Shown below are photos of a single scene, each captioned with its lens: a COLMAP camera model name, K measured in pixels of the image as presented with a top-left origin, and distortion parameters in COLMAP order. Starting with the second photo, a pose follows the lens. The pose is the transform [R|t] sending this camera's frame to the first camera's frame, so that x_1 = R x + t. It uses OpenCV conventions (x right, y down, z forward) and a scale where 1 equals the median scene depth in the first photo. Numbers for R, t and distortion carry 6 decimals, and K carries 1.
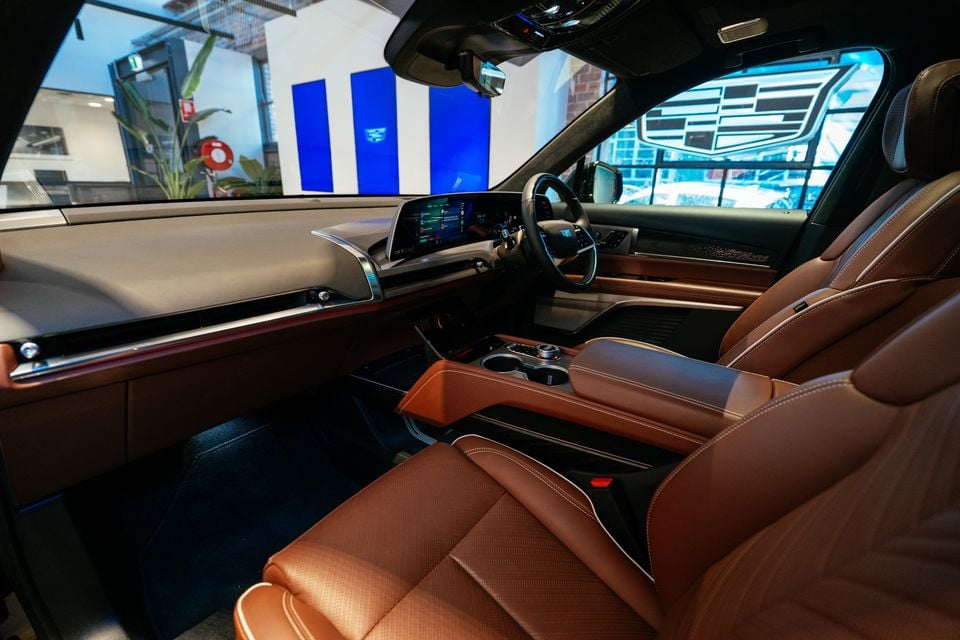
lens RADIAL K [[424.7, 0, 474.8], [0, 424.7, 304.2], [0, 0, 1]] dist [-0.001672, -0.000347]
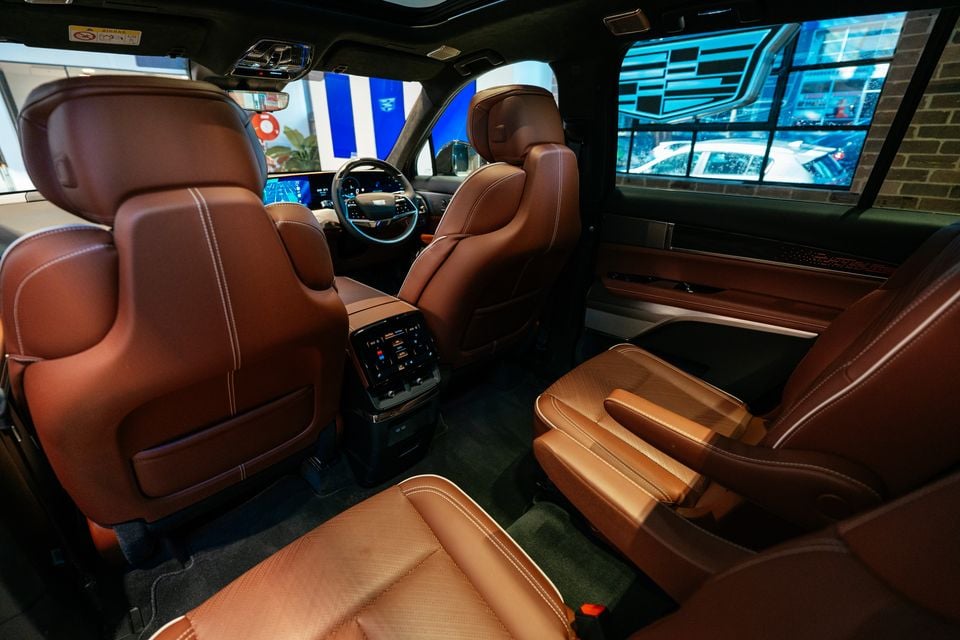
lens RADIAL K [[424.7, 0, 474.8], [0, 424.7, 304.2], [0, 0, 1]] dist [-0.001672, -0.000347]
pose [[0.985981, 0.036589, -0.162799, 0.309459], [-0.021904, 0.995601, 0.091096, 0.009912], [0.165416, -0.086253, 0.982445, -0.124788]]
